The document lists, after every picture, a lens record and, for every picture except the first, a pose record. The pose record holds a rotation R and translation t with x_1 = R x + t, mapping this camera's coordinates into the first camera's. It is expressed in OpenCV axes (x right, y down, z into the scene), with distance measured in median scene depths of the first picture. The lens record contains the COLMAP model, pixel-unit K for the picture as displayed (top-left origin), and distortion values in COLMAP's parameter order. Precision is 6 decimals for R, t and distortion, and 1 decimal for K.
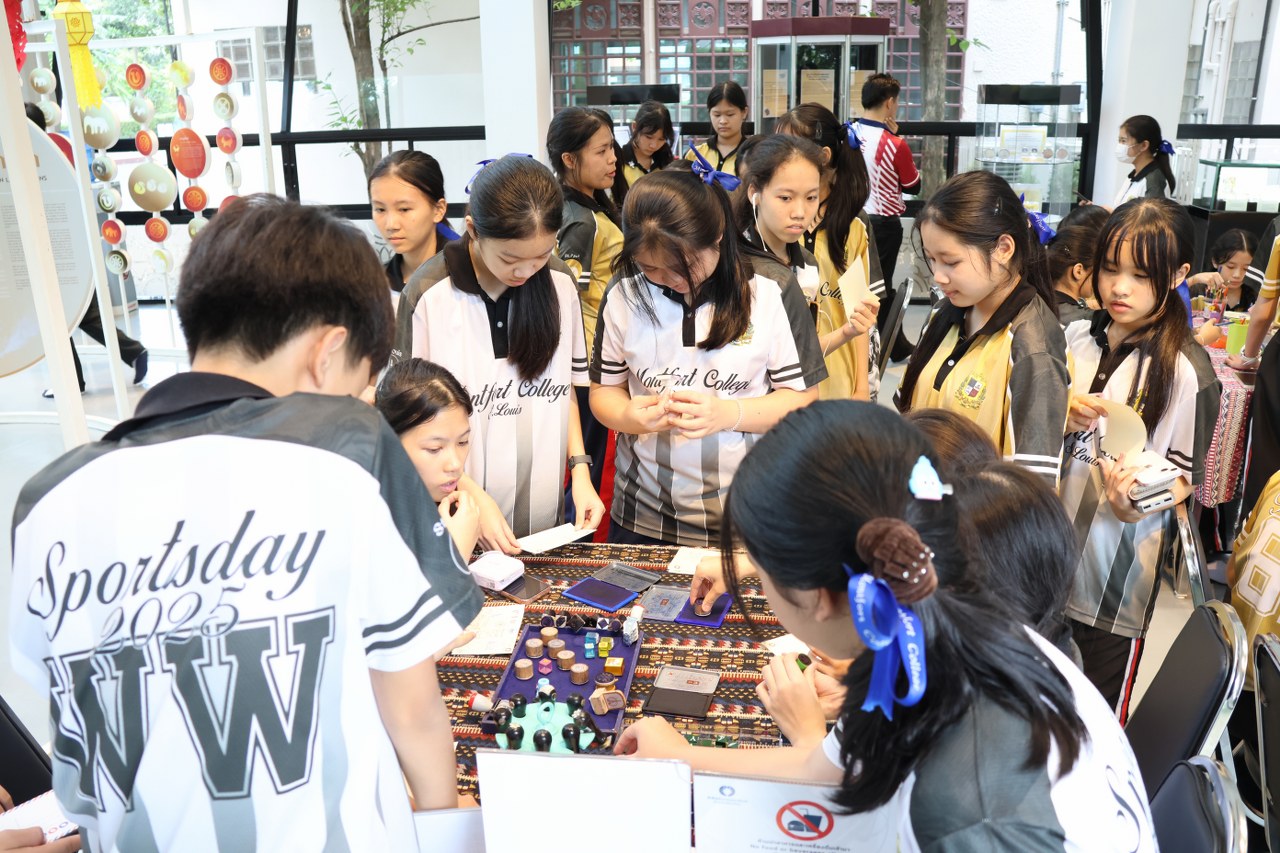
lens RADIAL K [[1027.3, 0, 640.0], [0, 1027.3, 426.5], [0, 0, 1]] dist [-0.078524, -0.000388]
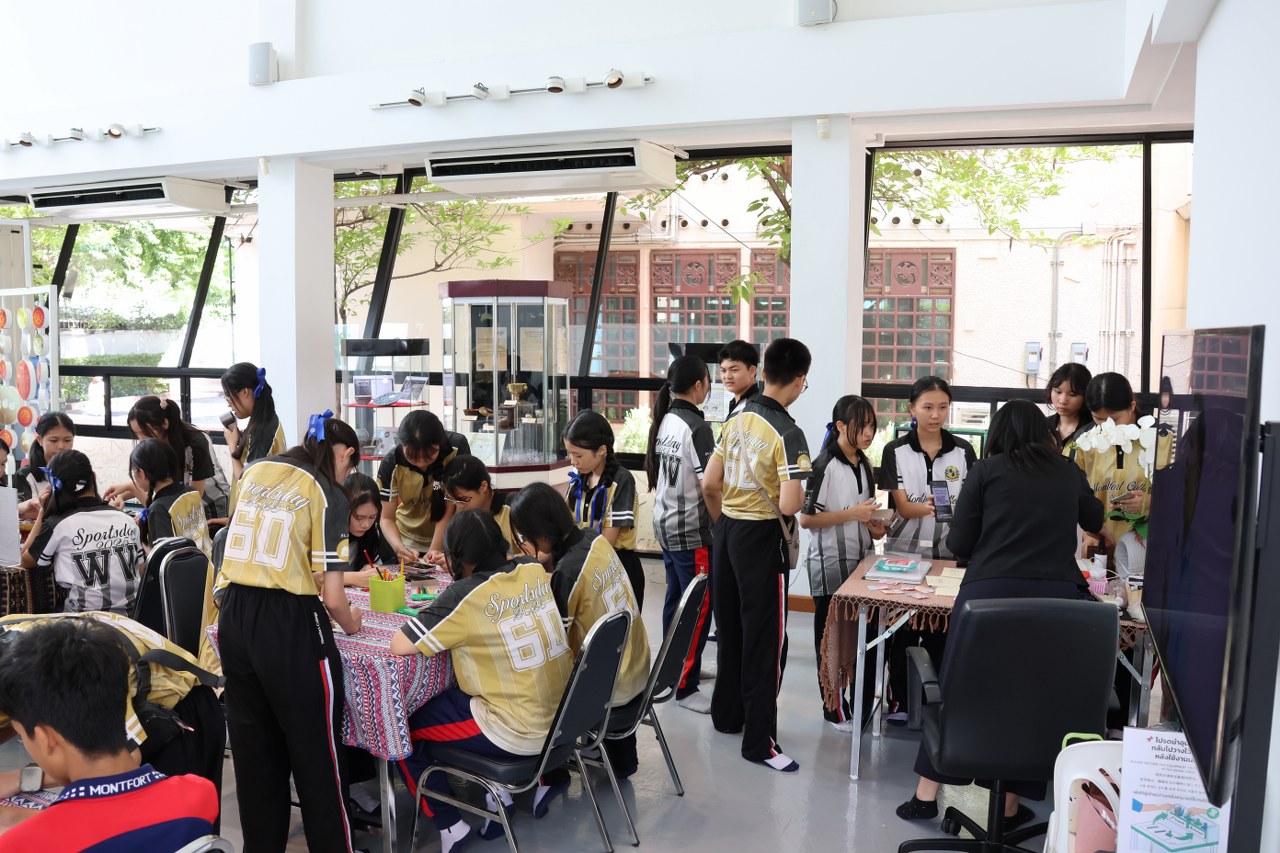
lens RADIAL K [[1027.3, 0, 640.0], [0, 1027.3, 426.5], [0, 0, 1]] dist [-0.078524, -0.000388]
pose [[0.978628, 0.040904, -0.201530, 0.256776], [-0.086885, 0.970492, -0.224935, -0.017446], [0.186382, 0.237638, 0.953305, 0.033525]]
